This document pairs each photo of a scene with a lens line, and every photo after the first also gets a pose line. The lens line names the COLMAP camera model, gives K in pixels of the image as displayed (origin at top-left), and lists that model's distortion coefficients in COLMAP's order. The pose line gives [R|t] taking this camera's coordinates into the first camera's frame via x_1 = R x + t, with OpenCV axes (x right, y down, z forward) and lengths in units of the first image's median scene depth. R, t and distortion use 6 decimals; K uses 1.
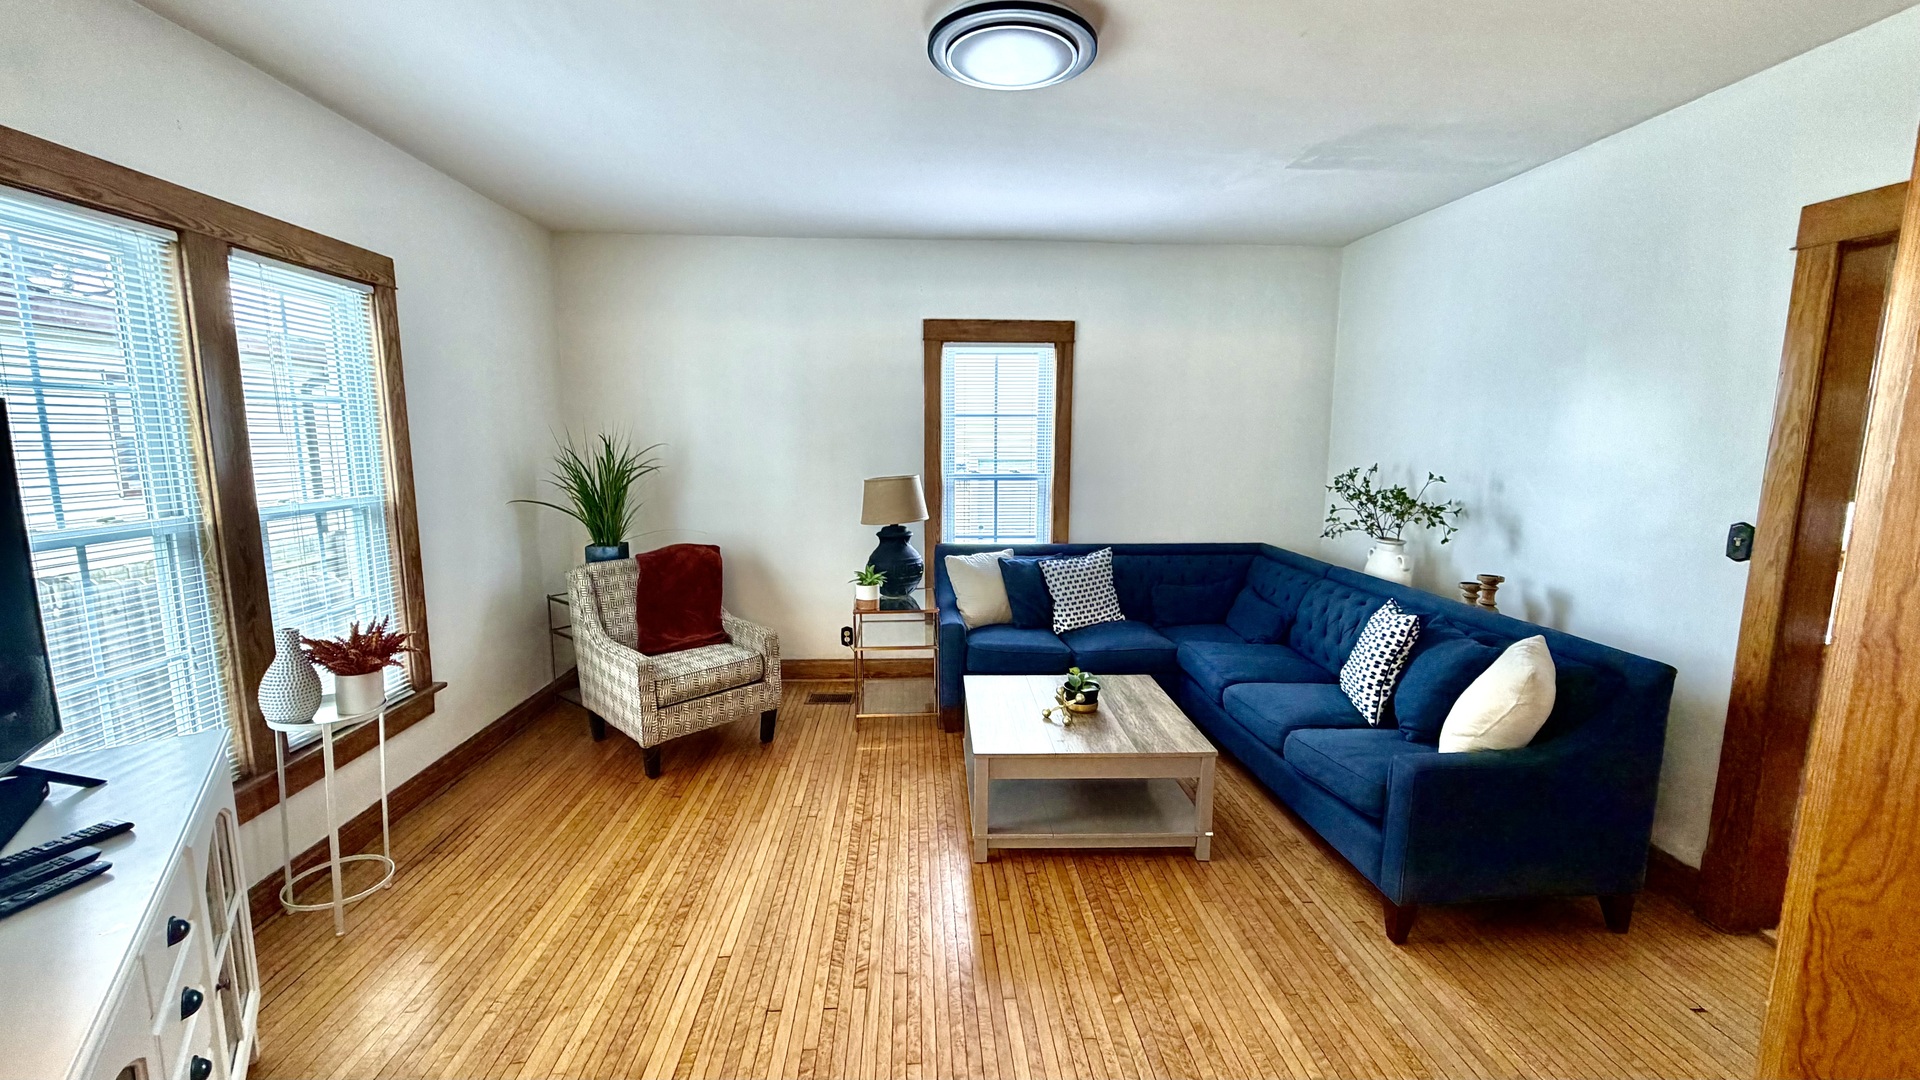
lens RADIAL K [[762.3, 0, 957.6], [0, 762.3, 544.2], [0, 0, 1]] dist [-0.000571, -0.000273]
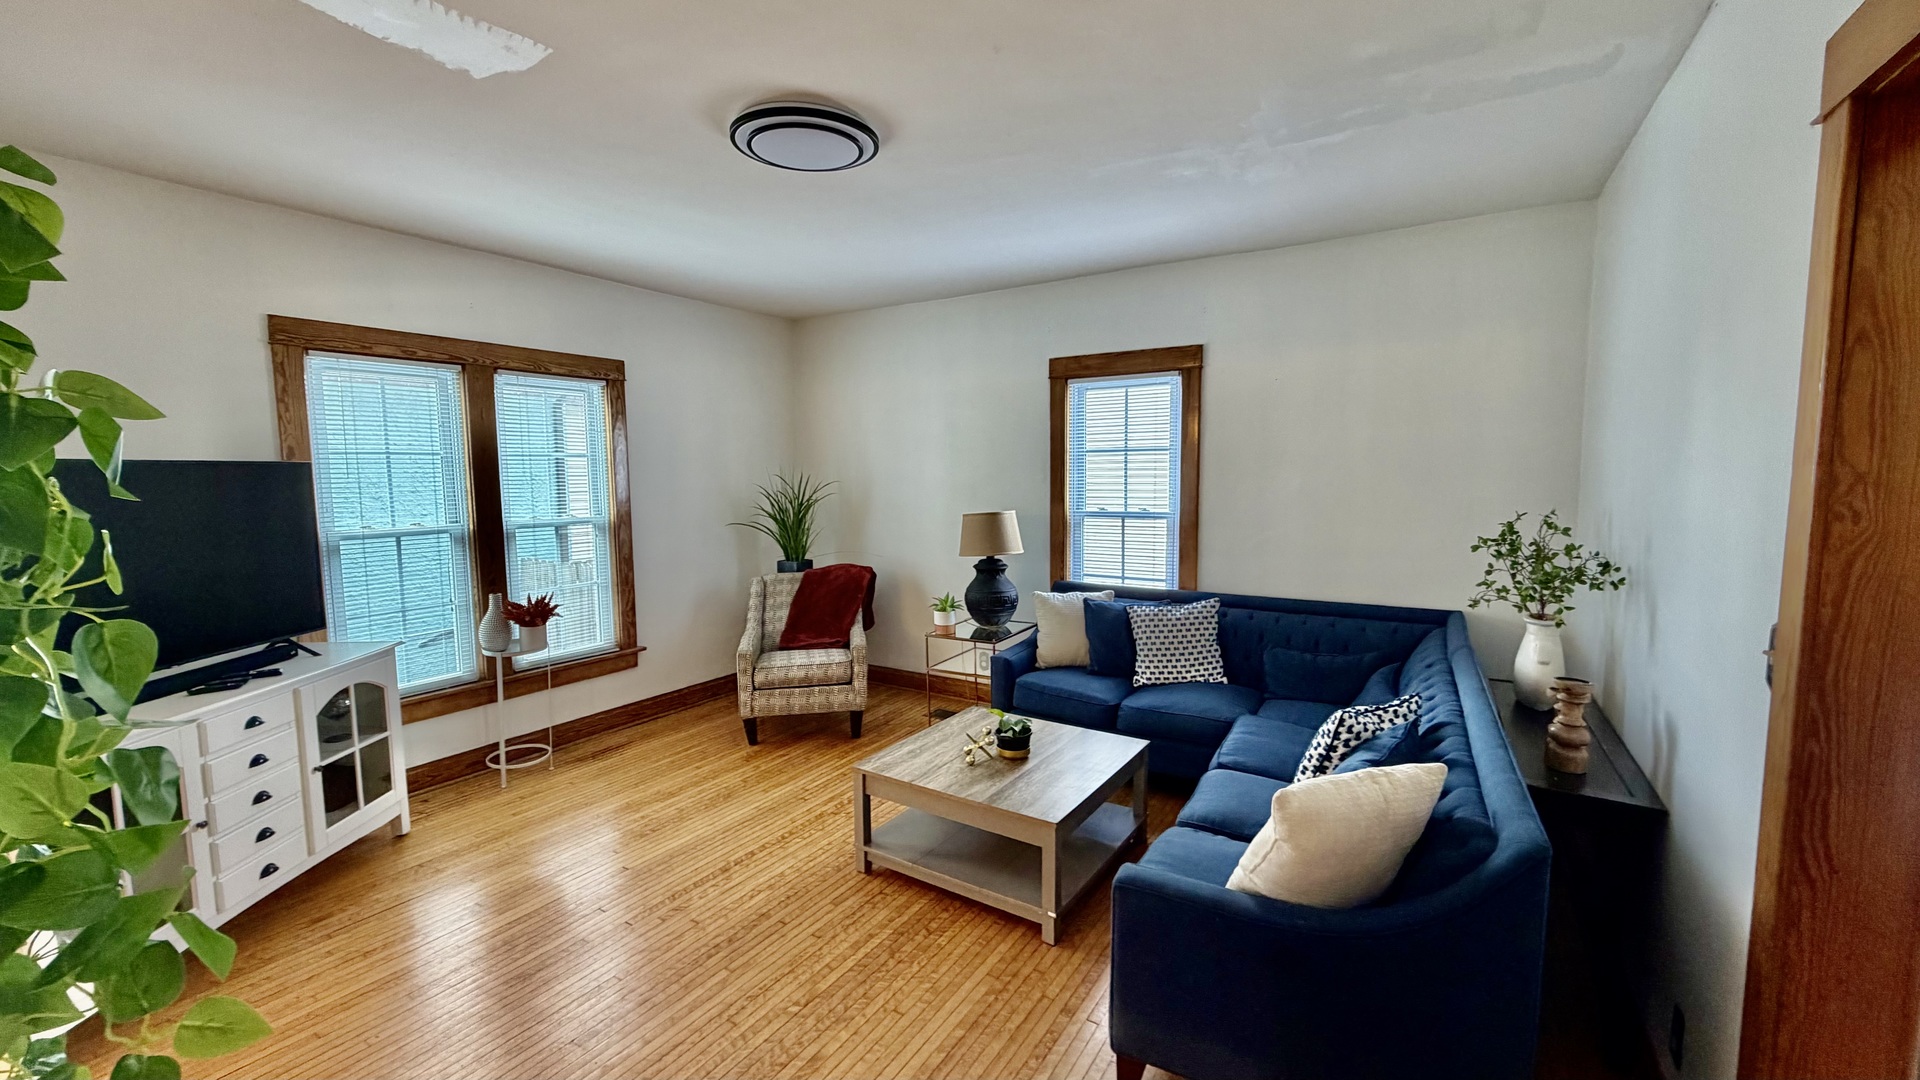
lens RADIAL K [[762.3, 0, 956.2], [0, 762.3, 545.0], [0, 0, 1]] dist [-0.000571, -0.000273]
pose [[0.812451, 0.046339, -0.581185, 0.557874], [-0.072246, 0.997155, -0.021488, -0.019484], [0.578536, 0.059447, 0.813487, 0.135889]]
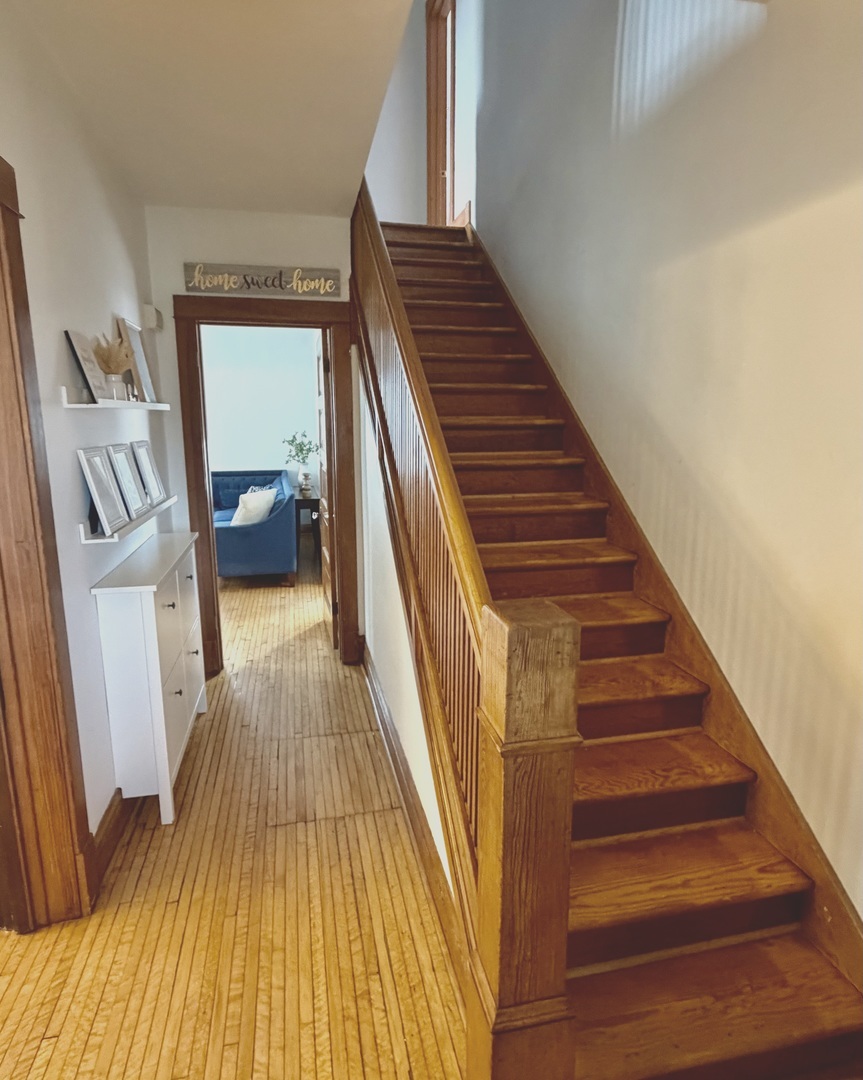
lens RADIAL K [[638.0, 0, 431.8], [0, 638.0, 537.3], [0, 0, 1]] dist [0.023837, 0.001261]
pose [[0.987467, -0.034033, 0.154115, 0.673353], [0.027268, 0.998578, 0.045803, 0.145340], [-0.155455, -0.041027, 0.986991, -1.008269]]
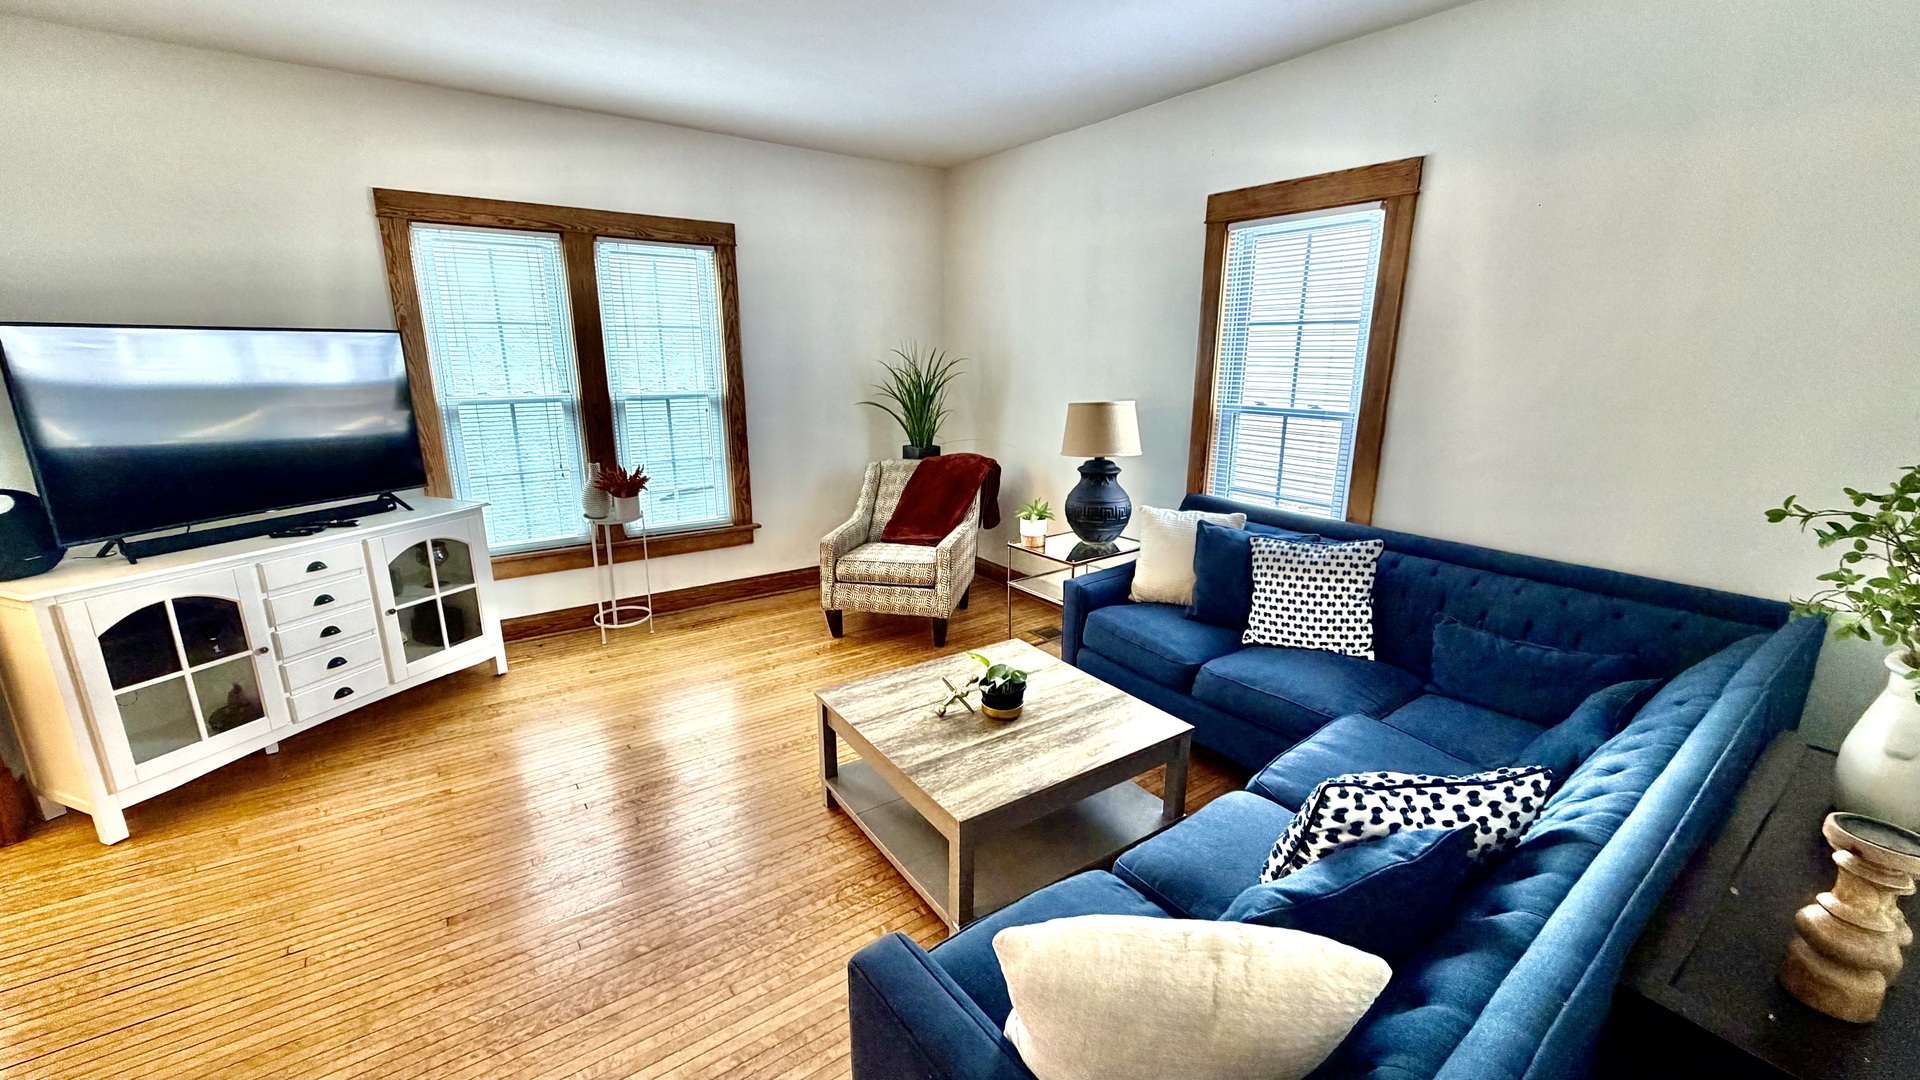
lens RADIAL K [[762.3, 0, 955.8], [0, 762.3, 544.5], [0, 0, 1]] dist [-0.000571, -0.000273]
pose [[0.529520, 0.211441, -0.821524, 0.630918], [-0.124859, 0.977317, 0.171059, -0.065658], [0.839058, 0.011996, 0.543910, 0.461834]]
